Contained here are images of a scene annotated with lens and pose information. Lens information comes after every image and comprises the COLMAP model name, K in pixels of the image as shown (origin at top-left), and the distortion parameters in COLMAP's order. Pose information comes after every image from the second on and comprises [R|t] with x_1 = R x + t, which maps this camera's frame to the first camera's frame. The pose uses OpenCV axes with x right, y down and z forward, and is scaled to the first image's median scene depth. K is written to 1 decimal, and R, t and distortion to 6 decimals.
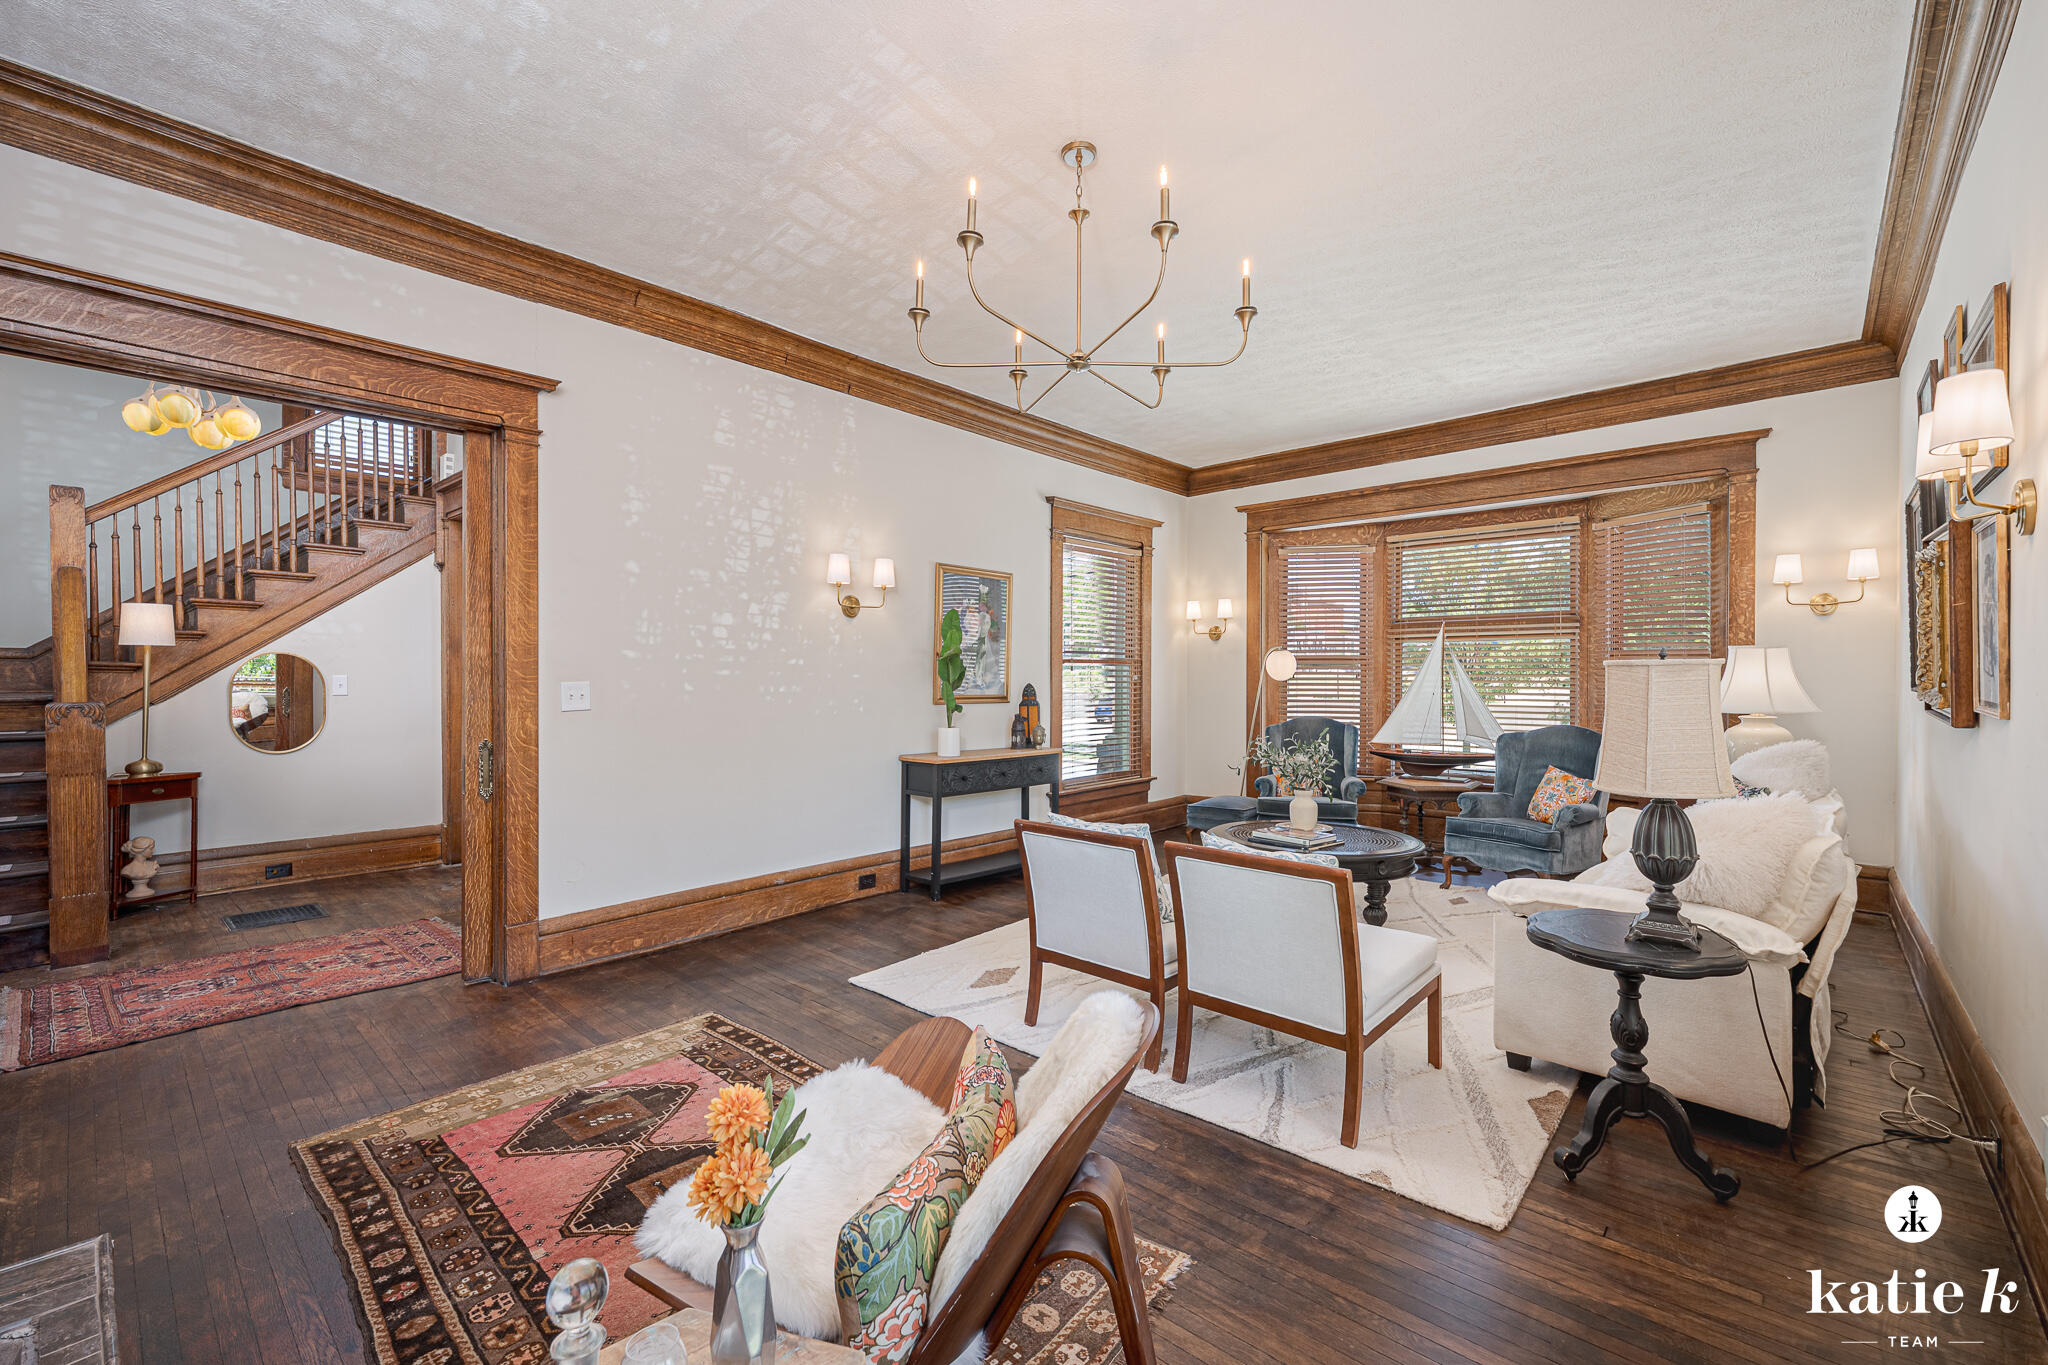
lens RADIAL K [[855.1, 0, 1028.3], [0, 855.1, 680.0], [0, 0, 1]] dist [0.019337, -0.000073]
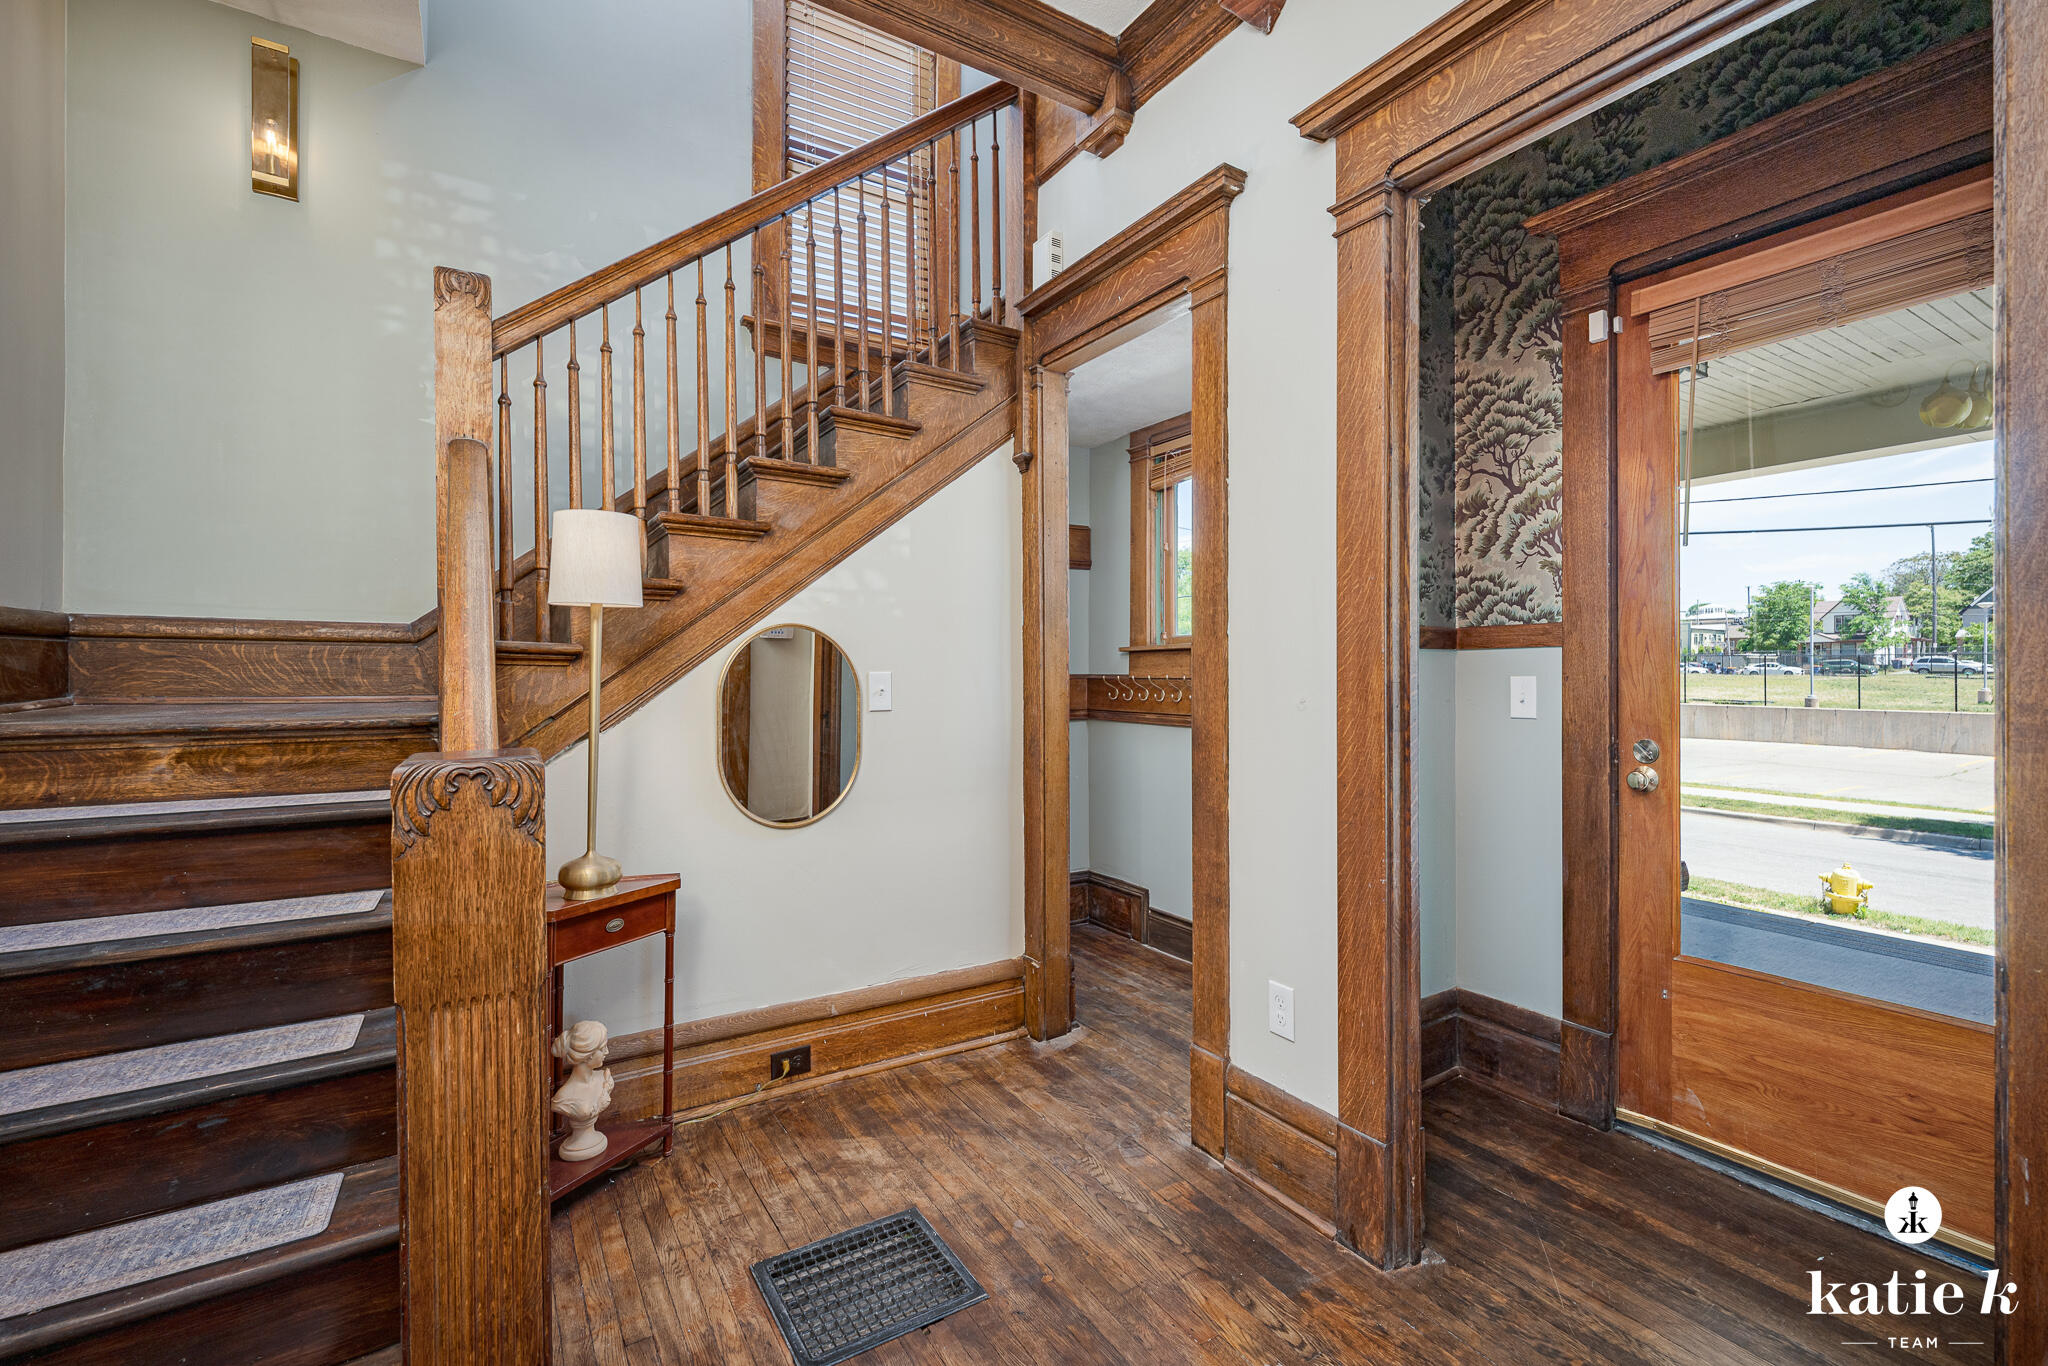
lens RADIAL K [[882.1, 0, 1024.0], [0, 882.1, 683.0], [0, 0, 1]] dist [0.008908, -0.000085]
pose [[0.961107, 0.003945, -0.276149, -0.502489], [-0.002578, 0.999983, 0.005313, -0.001889], [0.276165, -0.004394, 0.961100, 0.464432]]
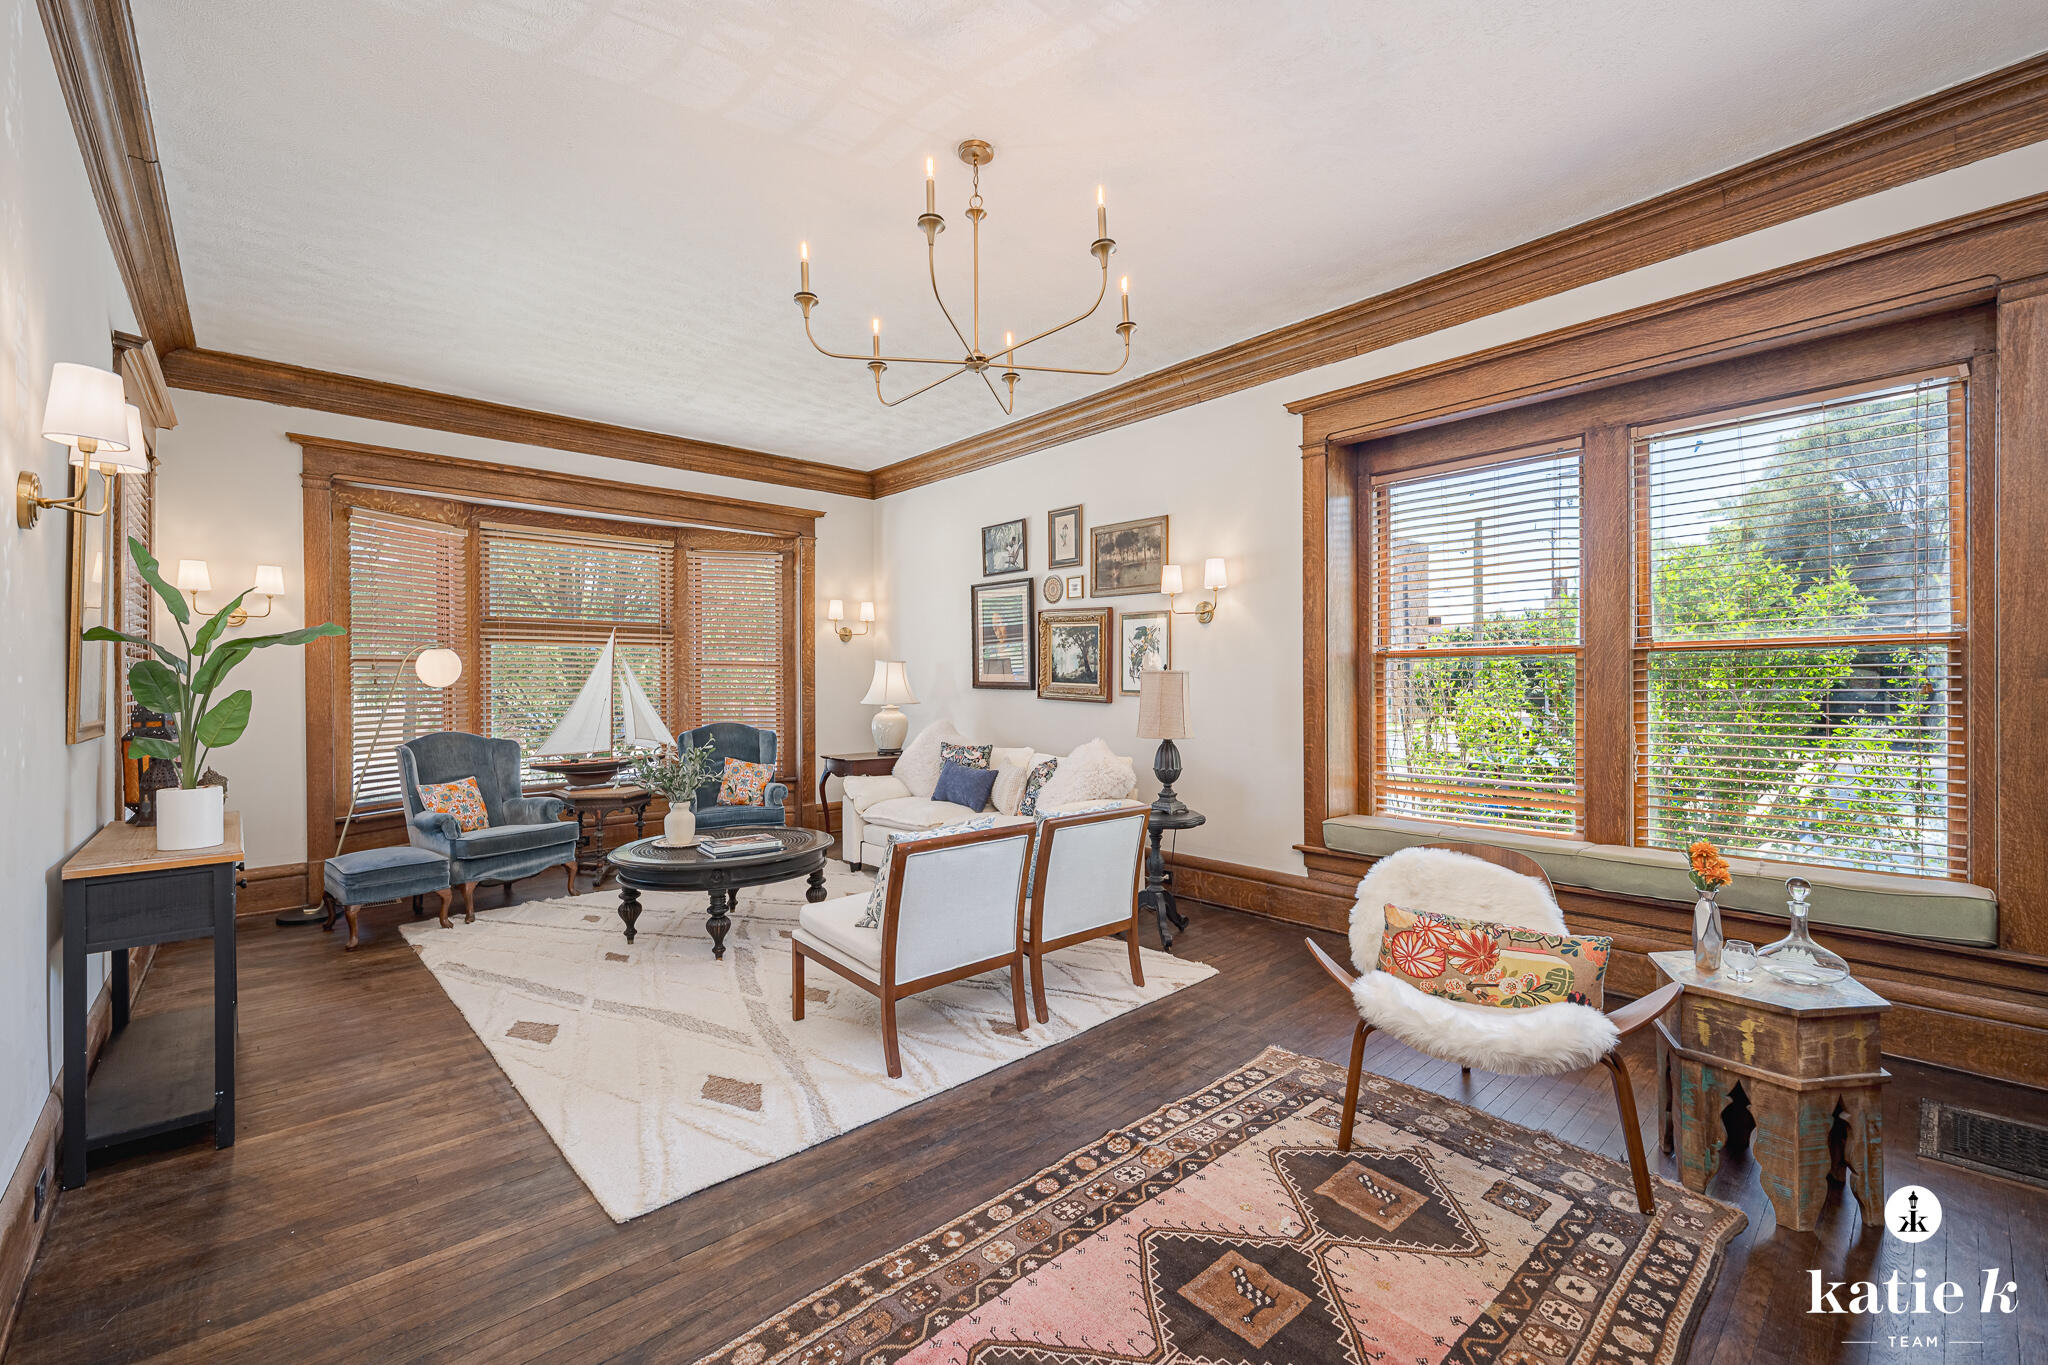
lens RADIAL K [[855.1, 0, 1028.3], [0, 855.1, 680.0], [0, 0, 1]] dist [0.019337, -0.000073]
pose [[0.102678, 0.000636, 0.994714, -0.884907], [0.008217, 0.999965, -0.001488, 0.000853], [-0.994681, 0.008326, 0.102669, 0.801333]]
